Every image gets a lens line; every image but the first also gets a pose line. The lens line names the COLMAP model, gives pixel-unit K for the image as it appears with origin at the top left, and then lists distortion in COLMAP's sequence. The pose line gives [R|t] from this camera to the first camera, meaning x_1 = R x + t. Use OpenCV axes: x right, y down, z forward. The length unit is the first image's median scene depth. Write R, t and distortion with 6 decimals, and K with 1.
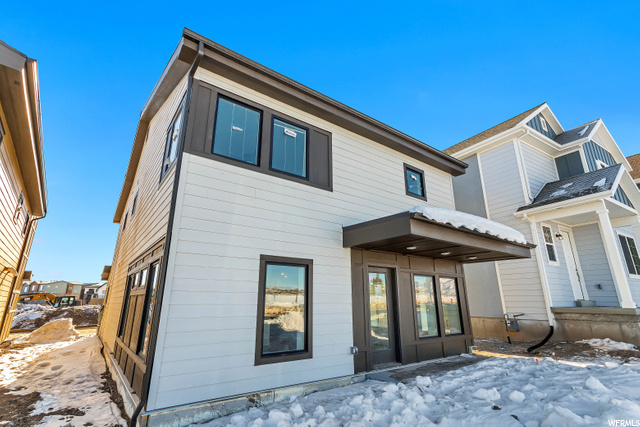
lens RADIAL K [[304.5, 0, 320.0], [0, 304.5, 213.5], [0, 0, 1]] dist [-0.001675, -0.000597]
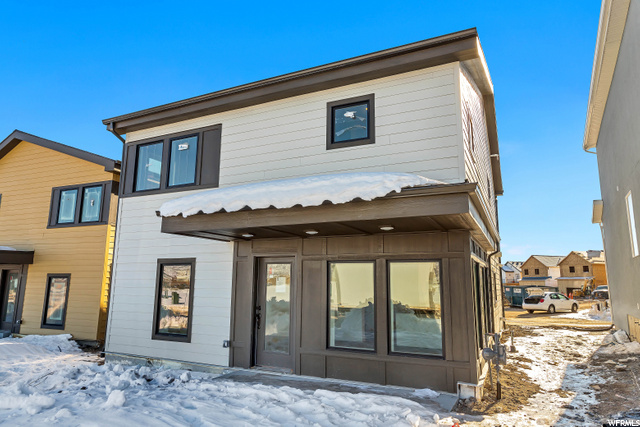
lens RADIAL K [[426.6, 0, 320.0], [0, 426.6, 213.5], [0, 0, 1]] dist [-0.004536, -0.001137]
pose [[0.452104, -0.145054, -0.880092, 1.531243], [0.235120, 0.971172, -0.039284, 0.158284], [0.860419, -0.189166, 0.473176, 0.674031]]
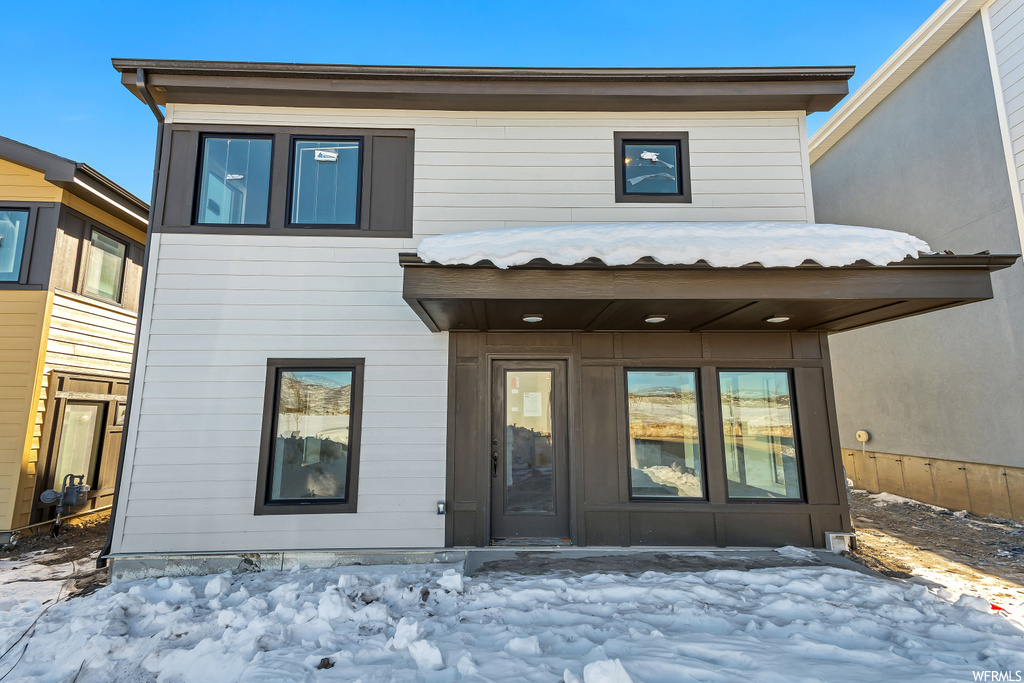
lens RADIAL K [[478.8, 0, 512.0], [0, 478.8, 341.5], [0, 0, 1]] dist [0.039592, -0.001524]
pose [[0.815593, -0.089521, -0.571659, 0.758633], [0.162037, 0.983766, 0.077124, 0.090042], [0.555475, -0.155531, 0.816858, 0.374023]]
